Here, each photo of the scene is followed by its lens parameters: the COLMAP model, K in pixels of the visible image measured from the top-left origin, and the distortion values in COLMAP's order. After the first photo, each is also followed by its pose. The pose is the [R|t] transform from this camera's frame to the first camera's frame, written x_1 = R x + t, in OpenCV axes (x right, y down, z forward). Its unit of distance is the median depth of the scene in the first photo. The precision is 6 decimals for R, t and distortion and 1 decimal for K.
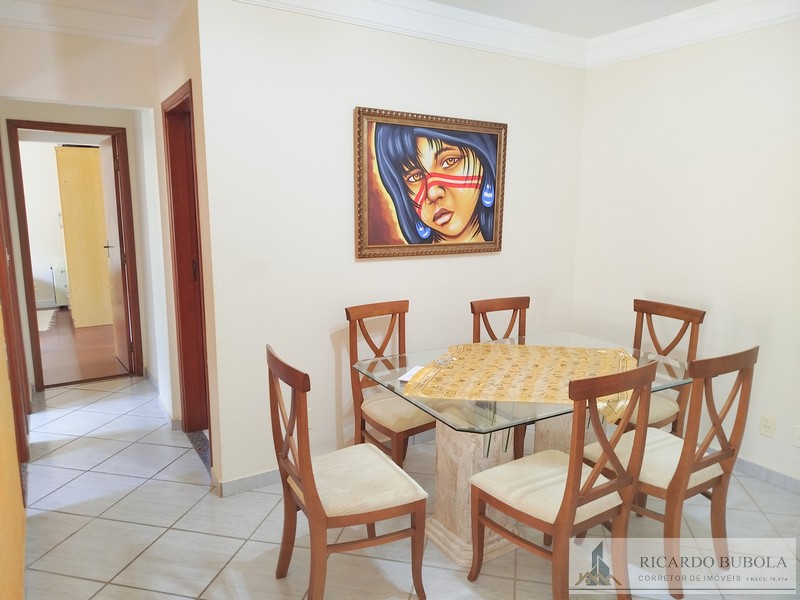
lens RADIAL K [[554.3, 0, 398.0], [0, 554.3, 296.6], [0, 0, 1]] dist [0.051182, -0.072041]
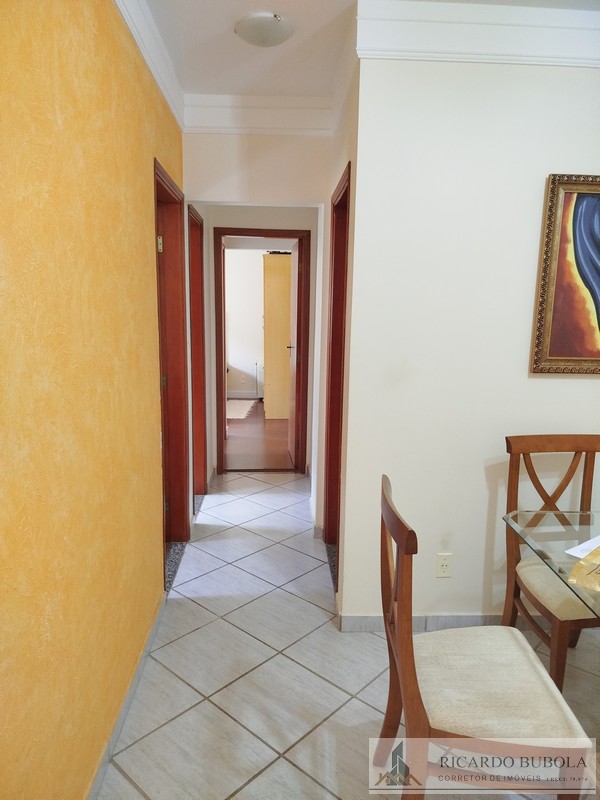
lens RADIAL K [[554.3, 0, 302.5], [0, 554.3, 401.3], [0, 0, 1]] dist [0.051182, -0.072041]
pose [[0.871794, 0.089807, -0.481569, 0.025361], [-0.091568, 0.995600, 0.019900, -0.016248], [0.481238, 0.026747, 0.876182, 0.173307]]
